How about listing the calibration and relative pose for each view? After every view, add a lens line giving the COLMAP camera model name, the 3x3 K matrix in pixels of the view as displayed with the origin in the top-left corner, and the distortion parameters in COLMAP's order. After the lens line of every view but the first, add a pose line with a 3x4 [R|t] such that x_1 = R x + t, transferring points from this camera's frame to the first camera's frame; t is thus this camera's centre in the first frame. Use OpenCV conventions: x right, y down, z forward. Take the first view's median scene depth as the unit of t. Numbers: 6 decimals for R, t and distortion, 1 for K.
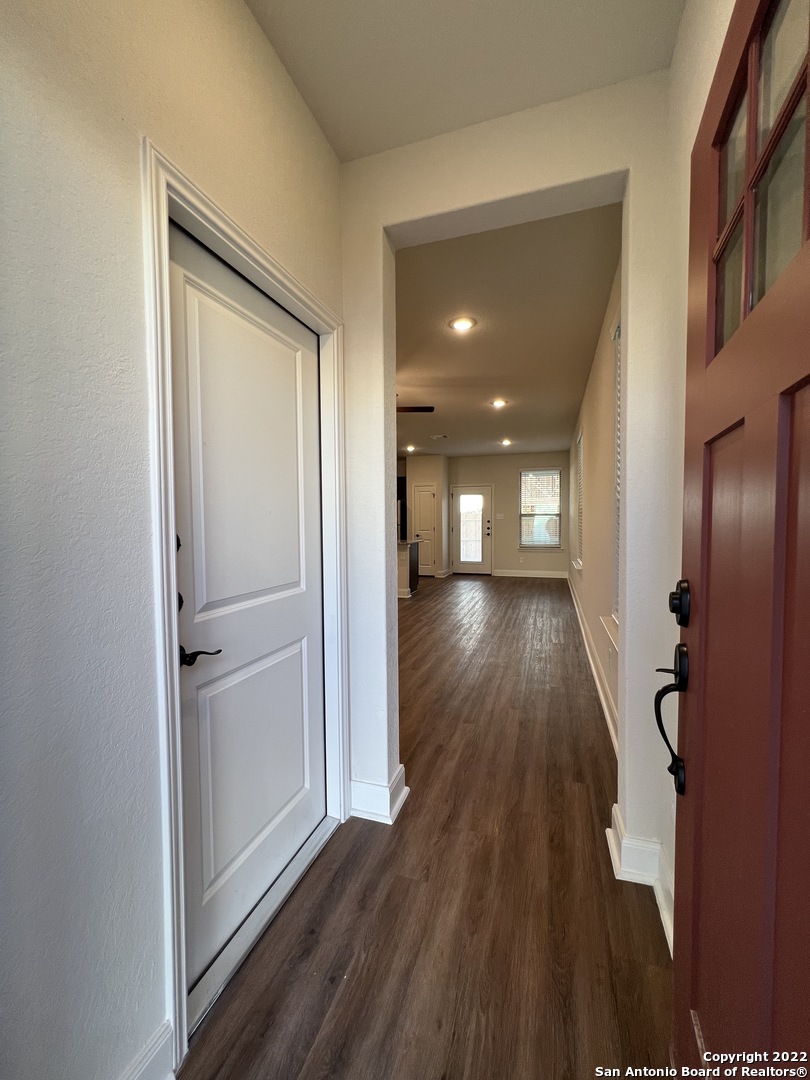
lens RADIAL K [[431.7, 0, 406.7], [0, 431.7, 535.4], [0, 0, 1]] dist [-0.001129, 0.000426]
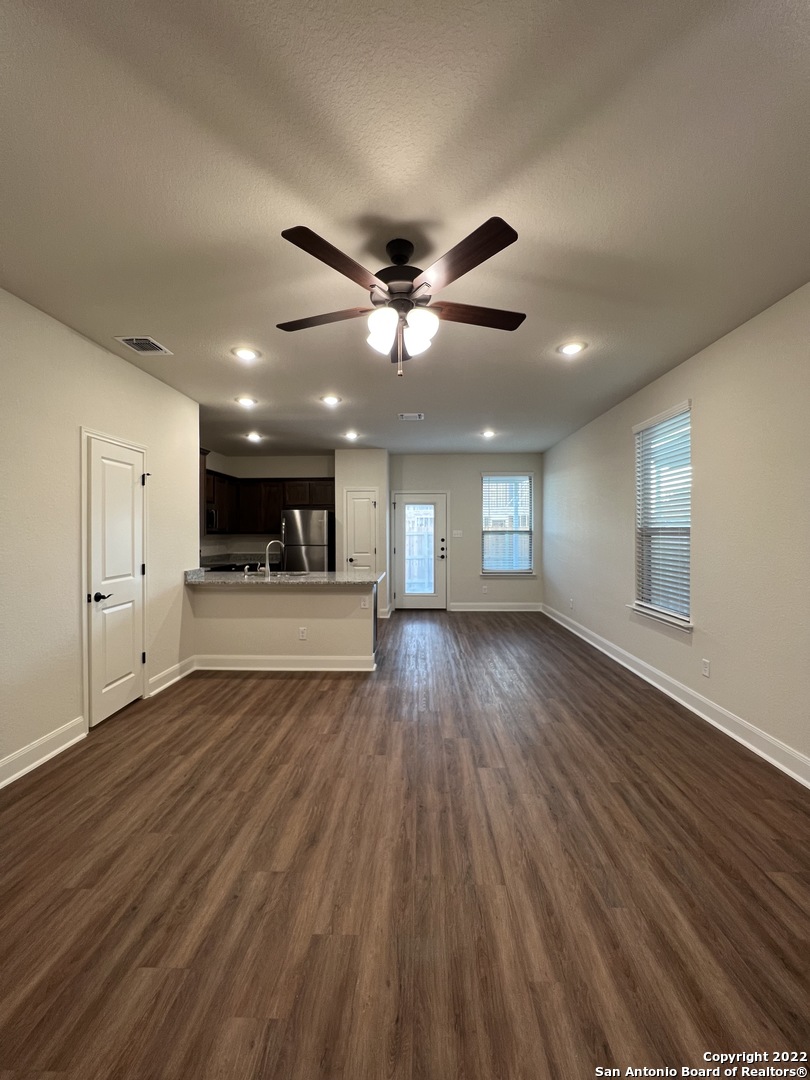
lens RADIAL K [[435.8, 0, 407.2], [0, 435.8, 535.1], [0, 0, 1]] dist [-0.010370, 0.003199]
pose [[0.959114, 0.001634, 0.283014, -0.090122], [0.005619, 0.999676, -0.024814, -0.022438], [-0.282963, 0.025389, 0.958795, 0.281361]]
